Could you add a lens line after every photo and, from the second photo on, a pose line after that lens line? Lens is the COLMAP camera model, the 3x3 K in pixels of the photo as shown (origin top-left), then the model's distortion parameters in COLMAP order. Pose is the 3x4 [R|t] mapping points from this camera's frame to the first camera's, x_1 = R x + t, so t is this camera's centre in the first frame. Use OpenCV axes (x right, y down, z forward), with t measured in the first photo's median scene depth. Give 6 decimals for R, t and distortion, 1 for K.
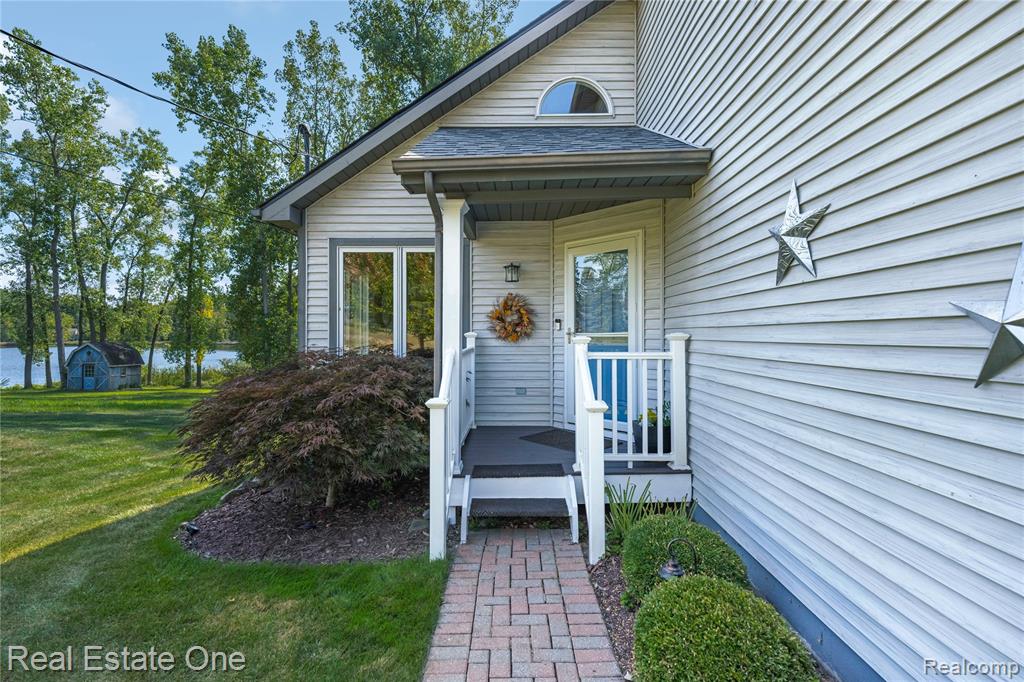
lens RADIAL K [[480.0, 0, 506.4], [0, 480.0, 335.5], [0, 0, 1]] dist [0.000753, -0.000120]
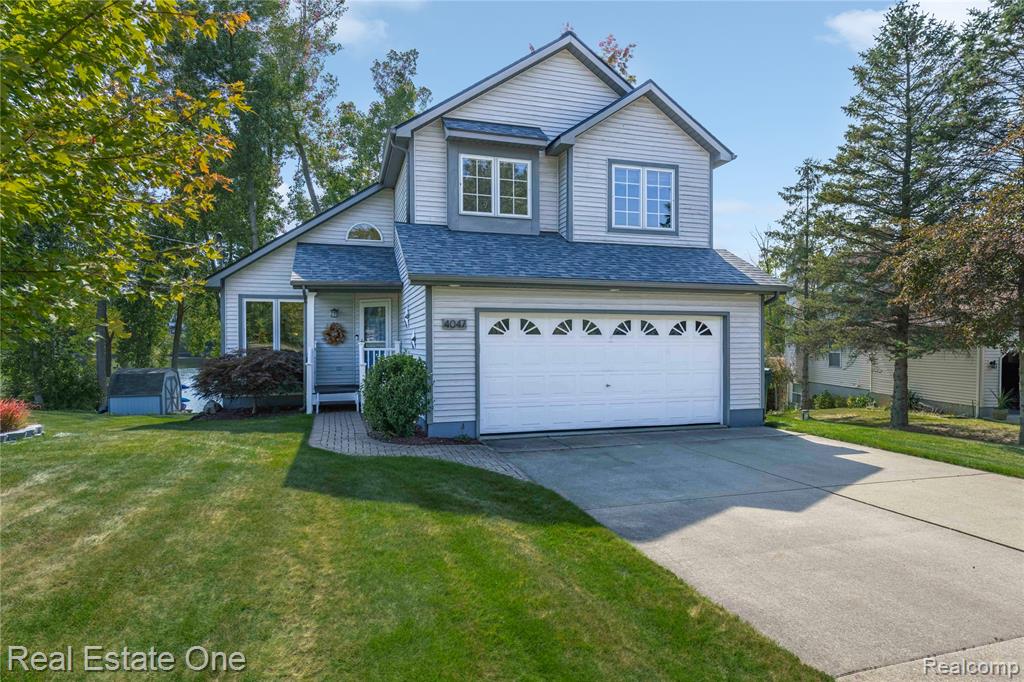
lens RADIAL K [[554.3, 0, 512.7], [0, 554.3, 347.3], [0, 0, 1]] dist [0.033586, -0.000397]
pose [[0.947273, -0.005014, 0.320387, -0.032763], [0.002577, 0.999964, 0.008031, 0.004790], [-0.320416, -0.006782, 0.947253, -1.713939]]
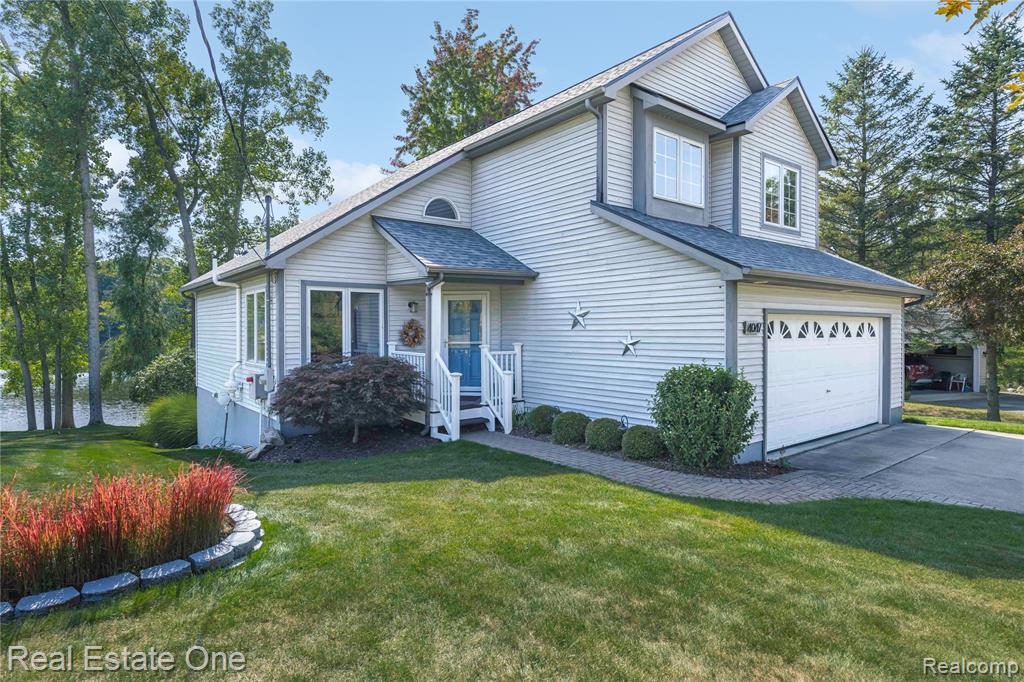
lens RADIAL K [[554.3, 0, 506.6], [0, 554.3, 334.0], [0, 0, 1]] dist [0.033586, -0.000397]
pose [[0.771292, -0.006334, 0.636450, -1.048207], [0.003769, 0.999978, 0.005384, -0.045893], [-0.636470, -0.001753, 0.771299, -0.783170]]
